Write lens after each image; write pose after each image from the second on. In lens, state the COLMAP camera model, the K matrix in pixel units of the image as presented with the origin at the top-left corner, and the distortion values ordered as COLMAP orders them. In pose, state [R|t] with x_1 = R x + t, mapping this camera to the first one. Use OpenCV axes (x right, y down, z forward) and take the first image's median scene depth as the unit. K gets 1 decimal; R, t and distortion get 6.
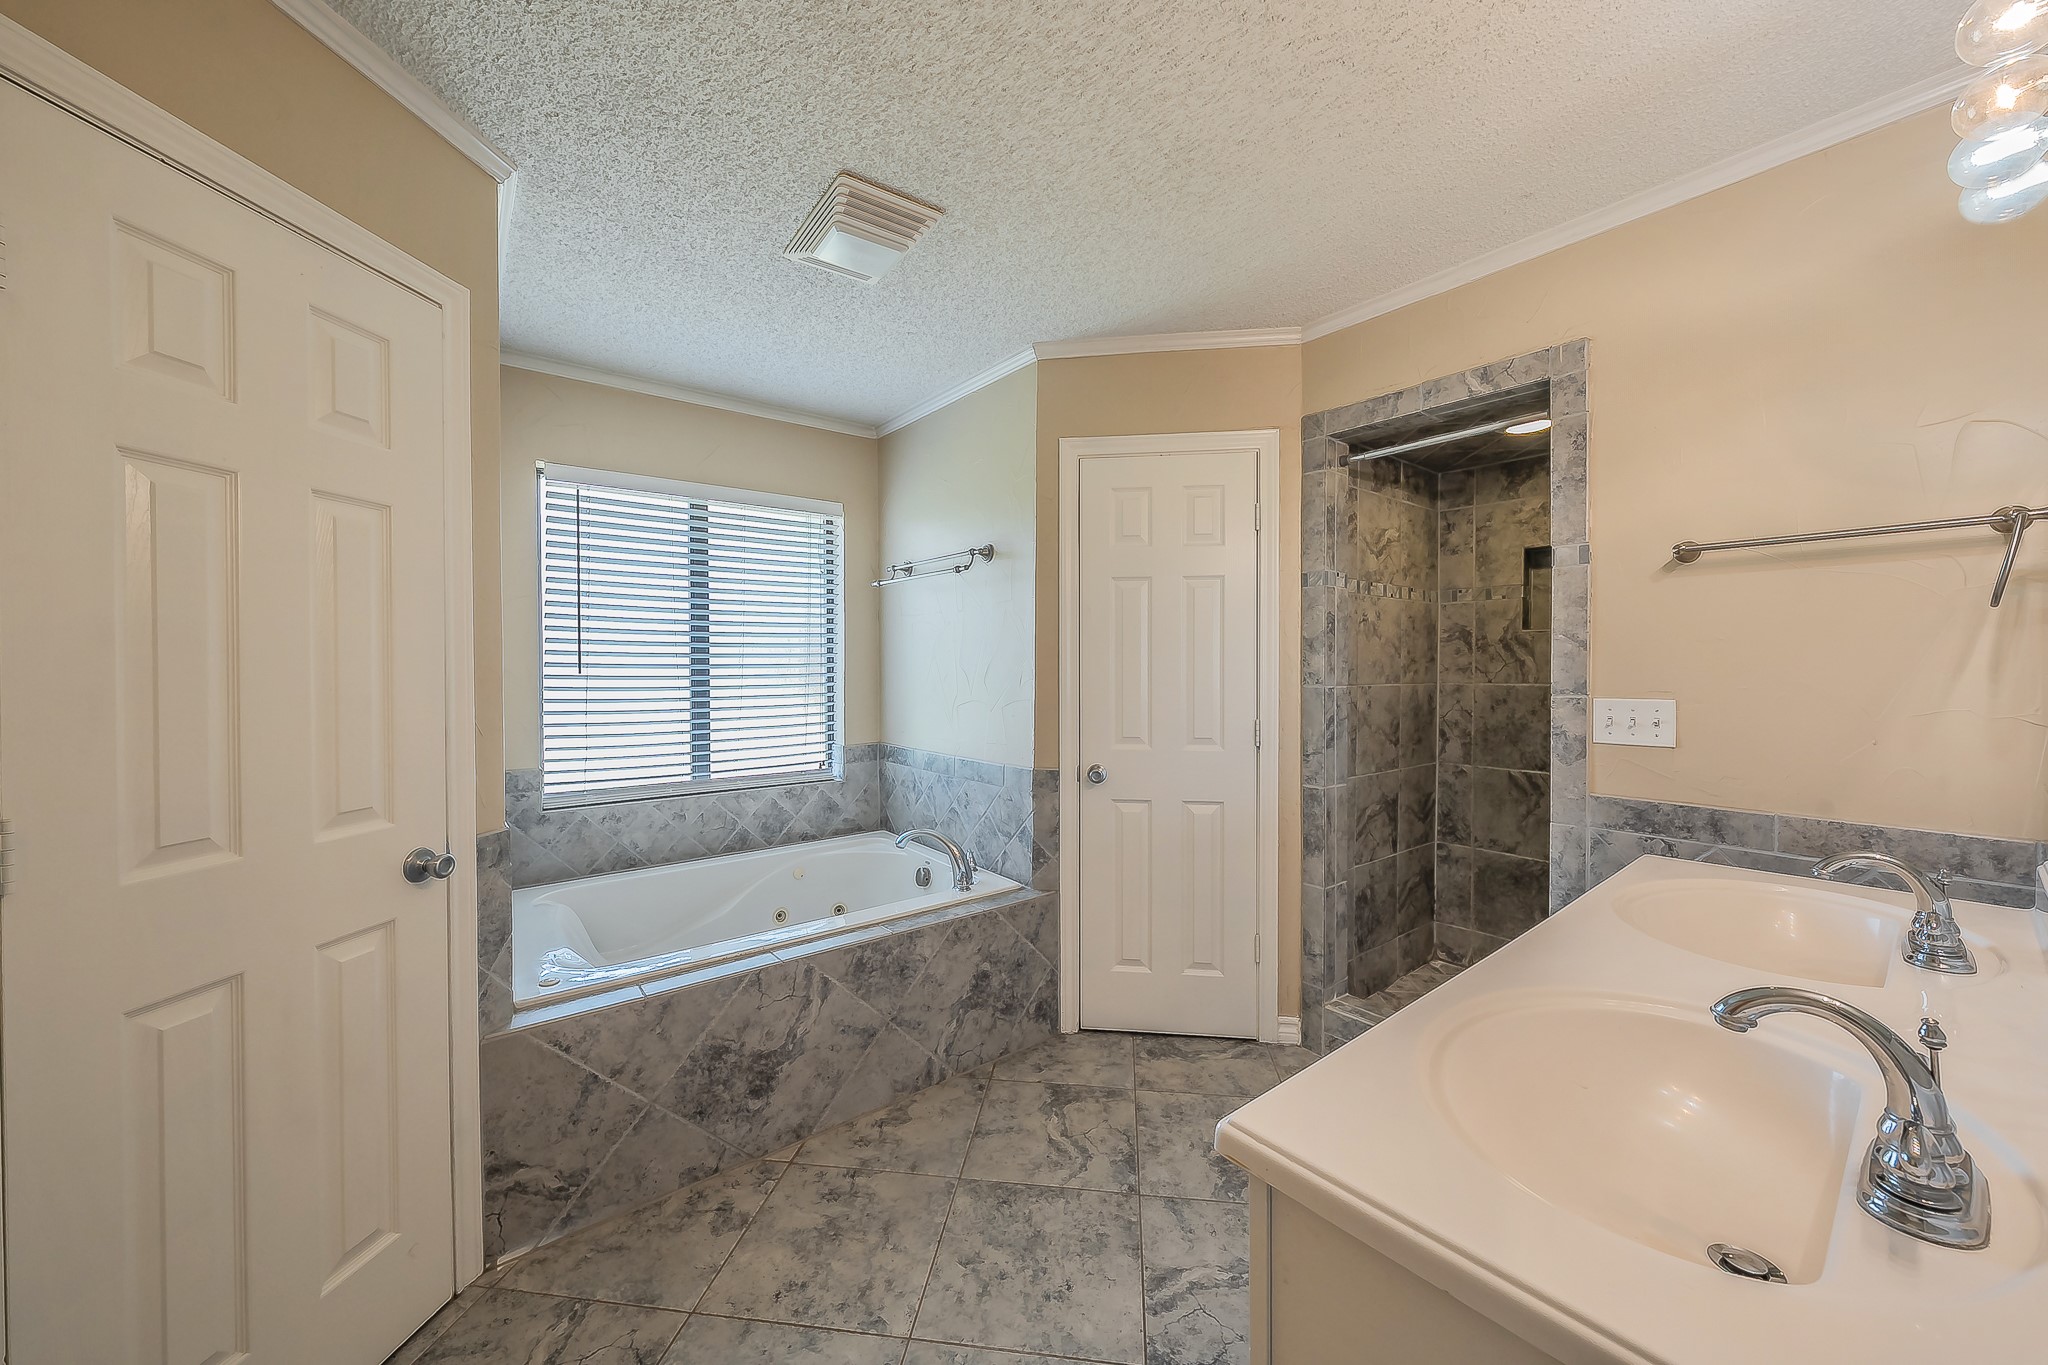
lens RADIAL K [[738.7, 0, 1014.9], [0, 738.7, 676.0], [0, 0, 1]] dist [-0.000919, -0.000022]
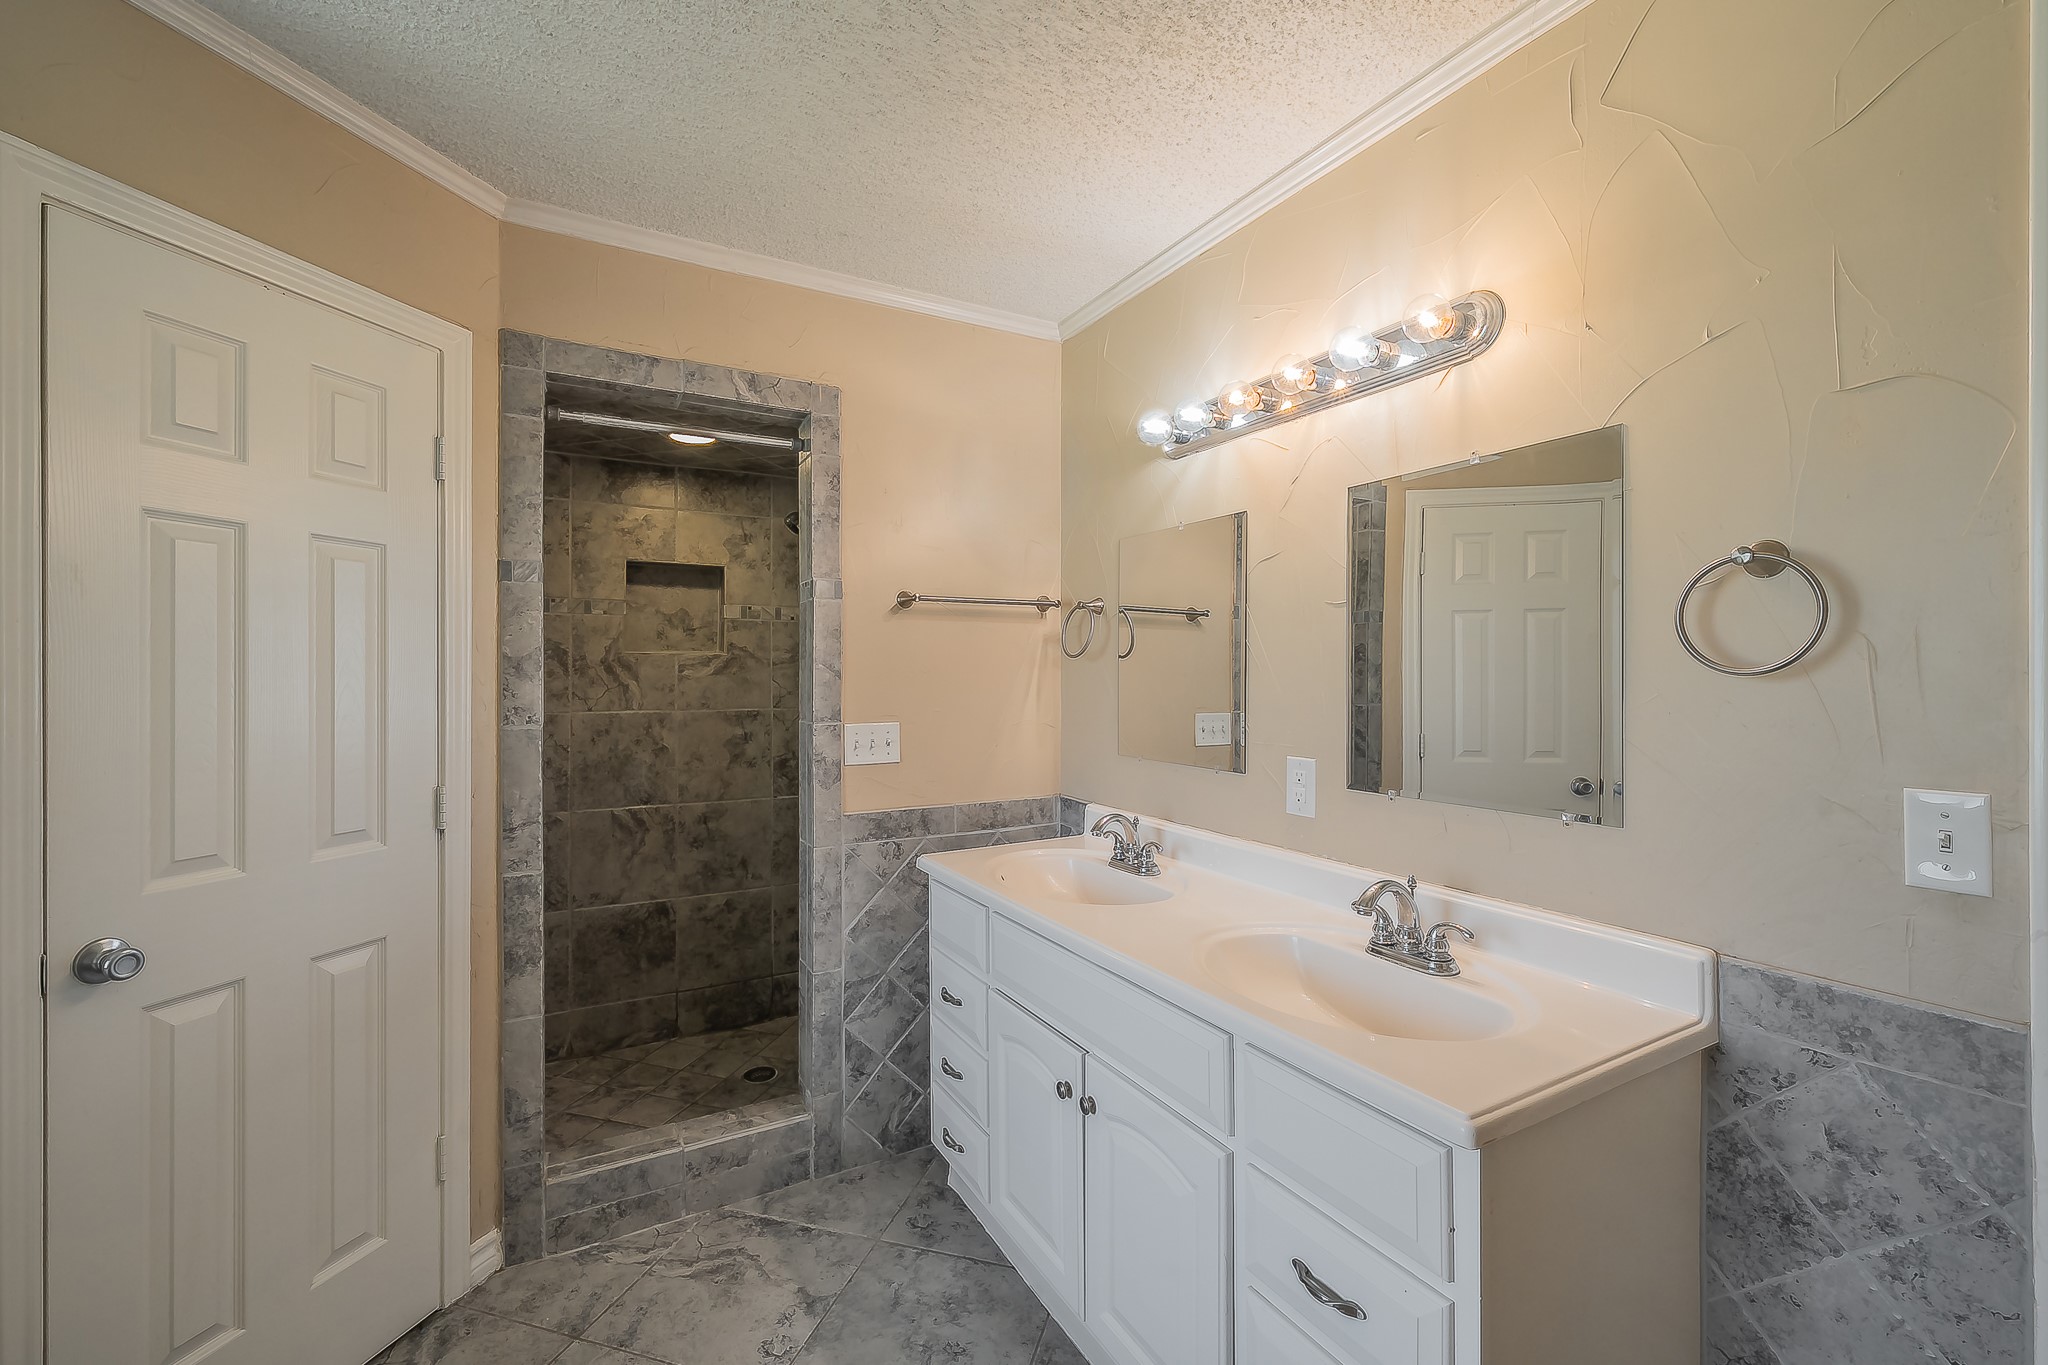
lens RADIAL K [[864.0, 0, 1024.2], [0, 864.0, 676.5], [0, 0, 1]] dist [0.001322, 0.000206]
pose [[0.148078, 0.001411, 0.988975, -0.389112], [0.014234, 0.999892, -0.003558, -0.028707], [-0.988873, 0.014604, 0.148042, 0.506554]]
